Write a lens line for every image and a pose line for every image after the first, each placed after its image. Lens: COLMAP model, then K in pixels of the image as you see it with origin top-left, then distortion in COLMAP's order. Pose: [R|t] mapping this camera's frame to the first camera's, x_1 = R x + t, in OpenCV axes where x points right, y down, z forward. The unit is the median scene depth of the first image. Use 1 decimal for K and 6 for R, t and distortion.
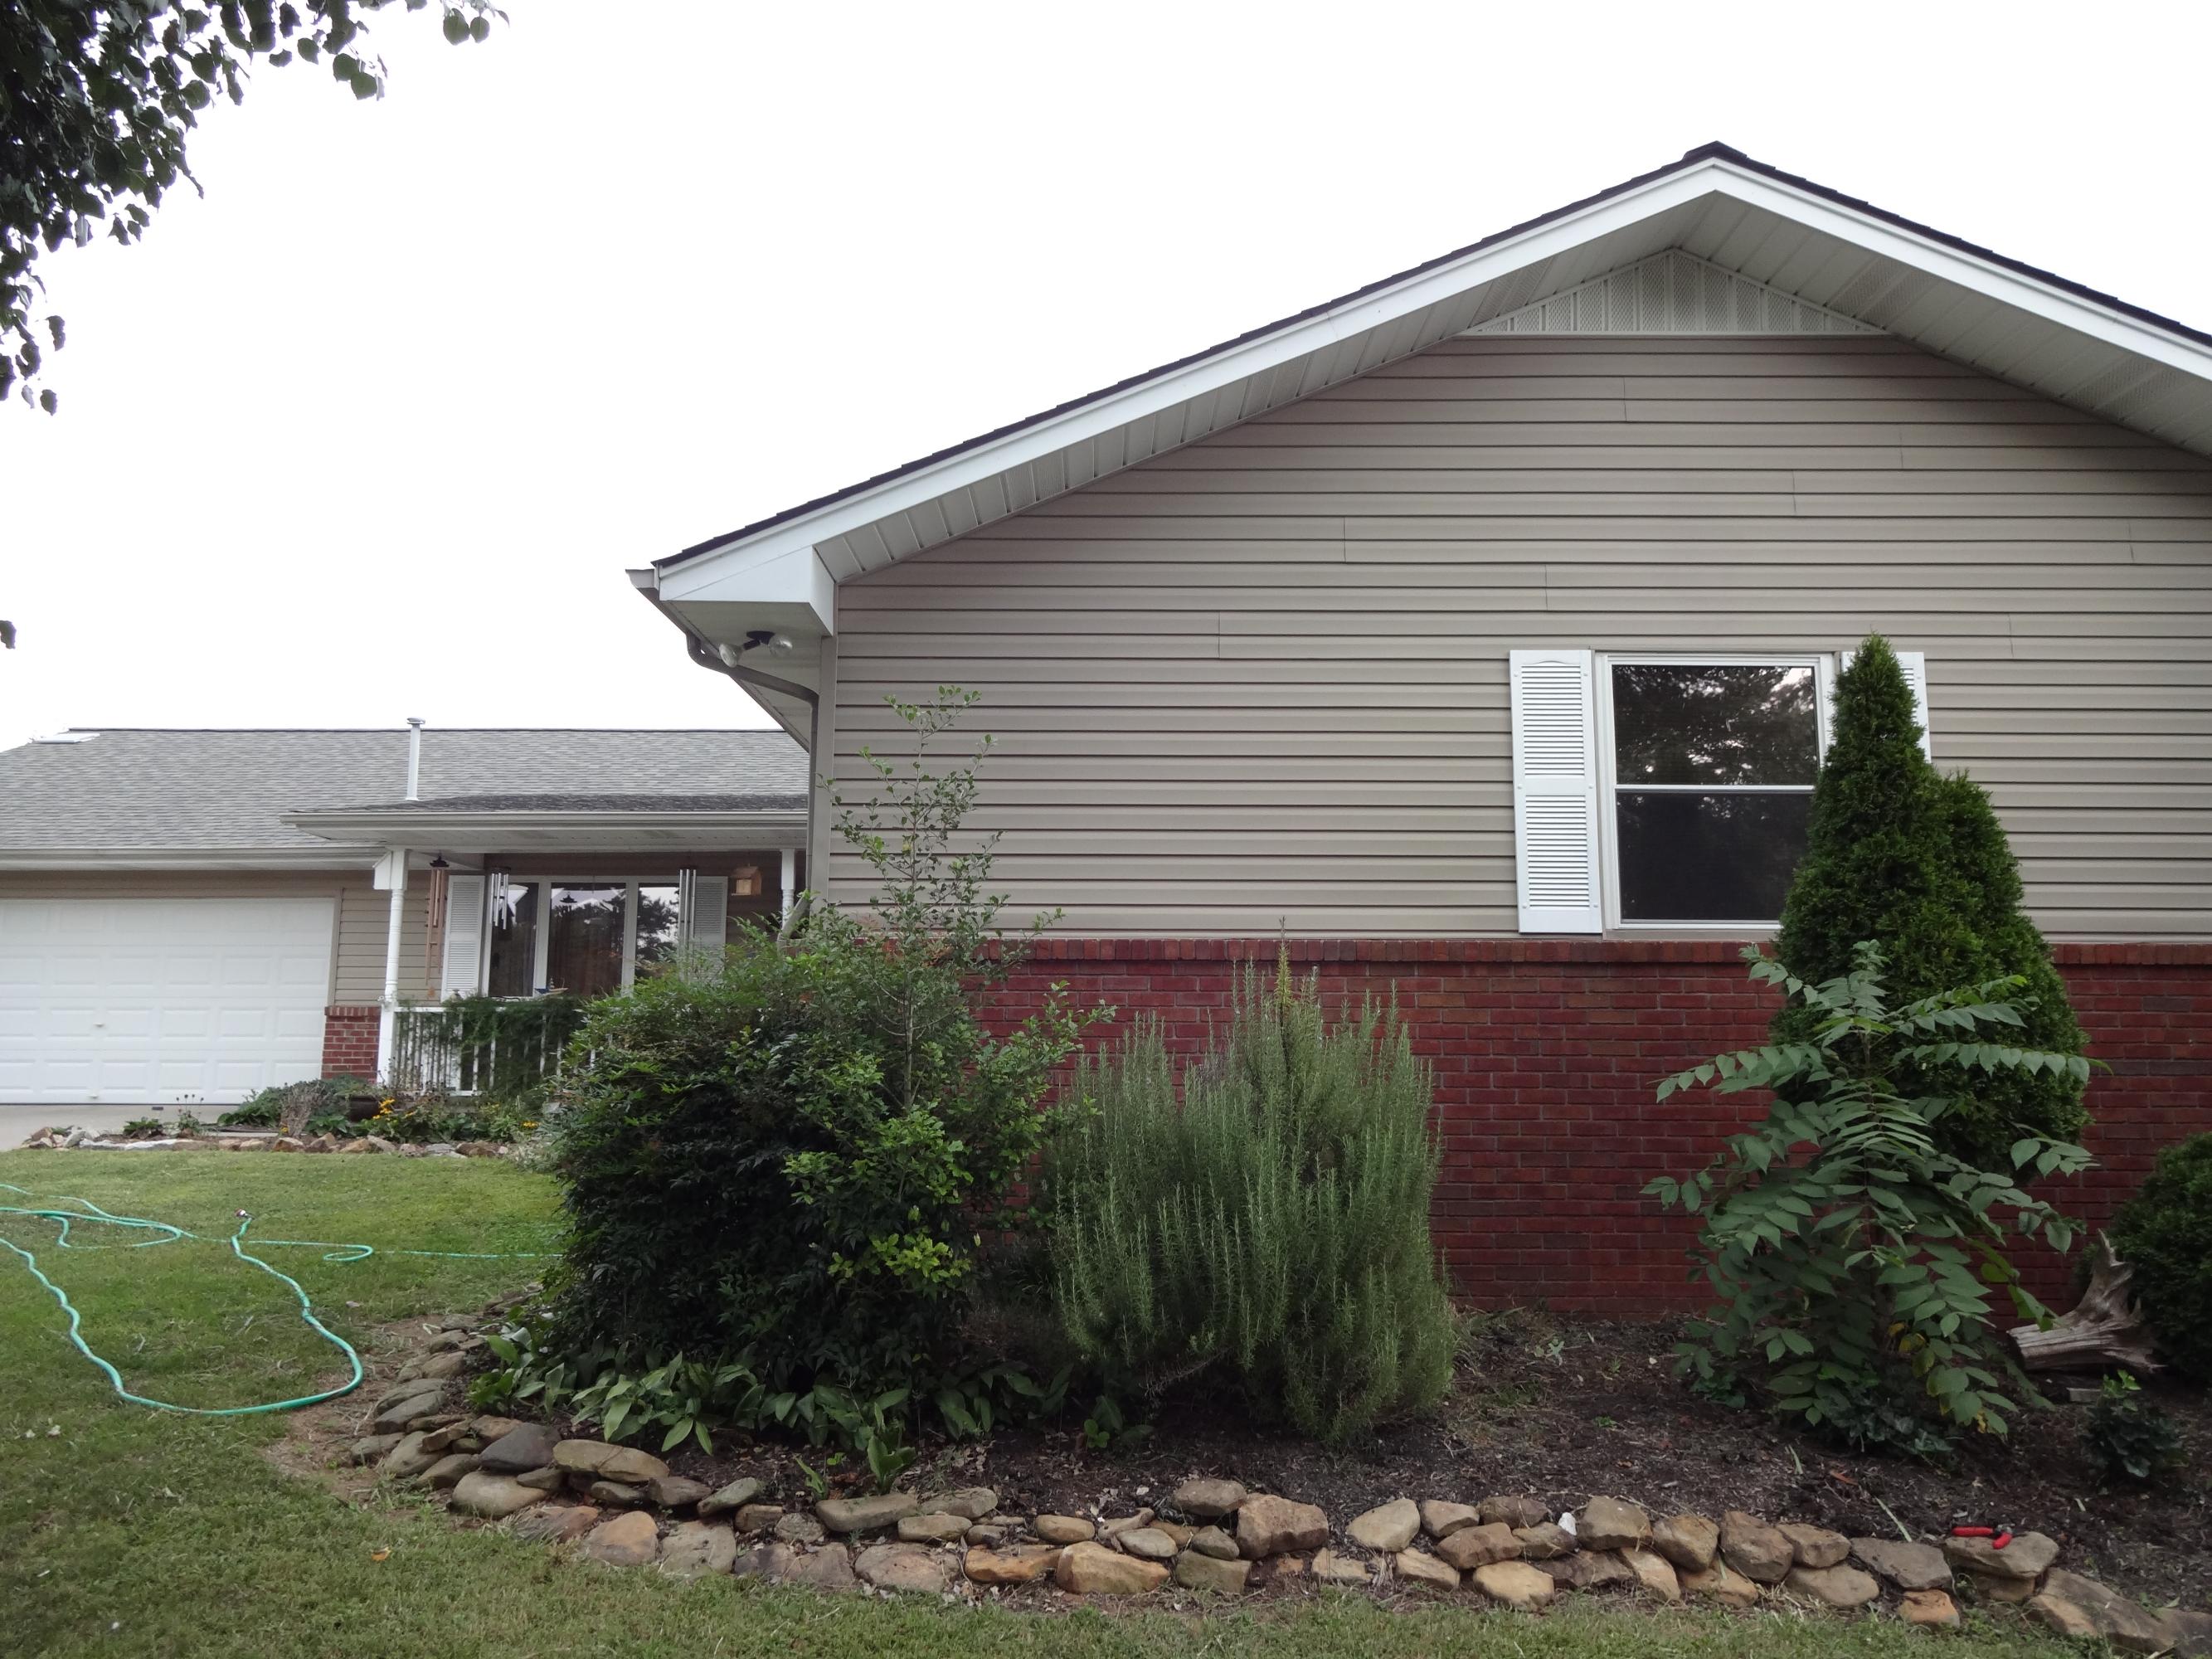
lens RADIAL K [[1624.3, 0, 1100.4], [0, 1624.3, 820.4], [0, 0, 1]] dist [-0.005462, -0.001550]
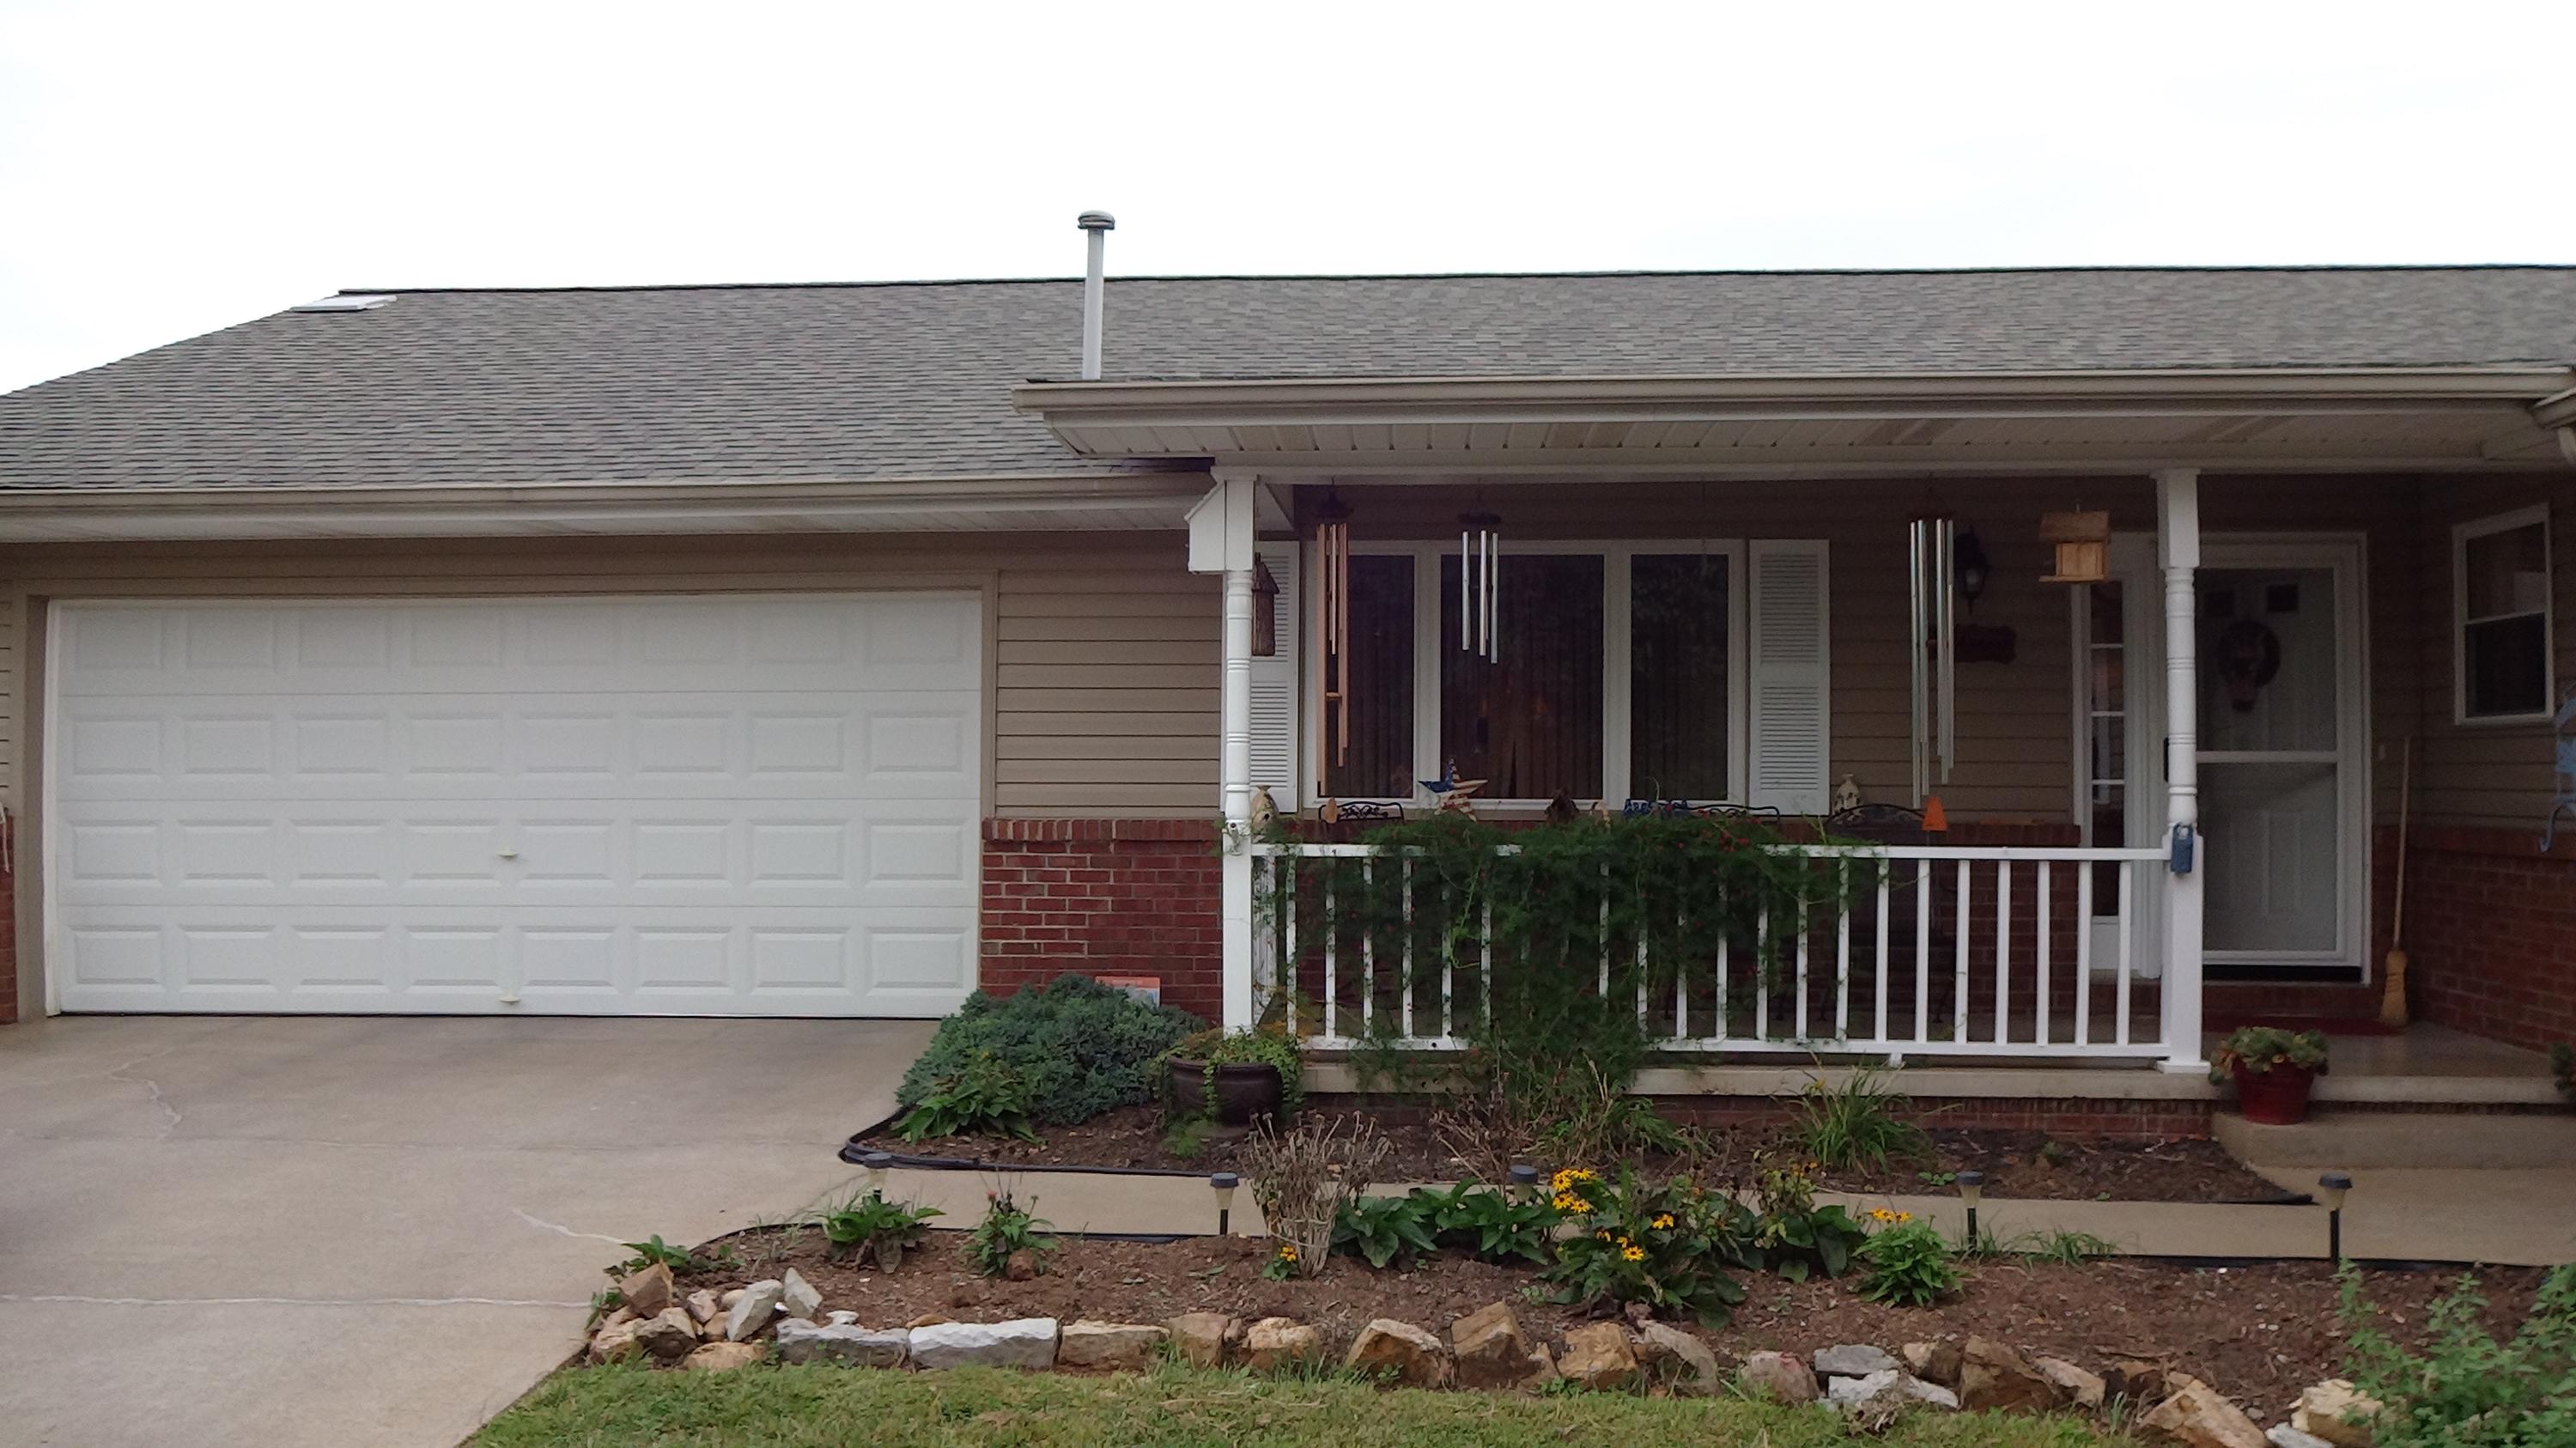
lens RADIAL K [[1925.8, 0, 1294.9], [0, 1925.8, 711.1], [0, 0, 1]] dist [-0.027286, -0.002602]
pose [[0.998904, -0.002259, -0.046752, -0.383328], [0.007598, 0.993413, 0.114341, 0.020596], [0.046186, -0.114571, 0.992341, 0.478184]]
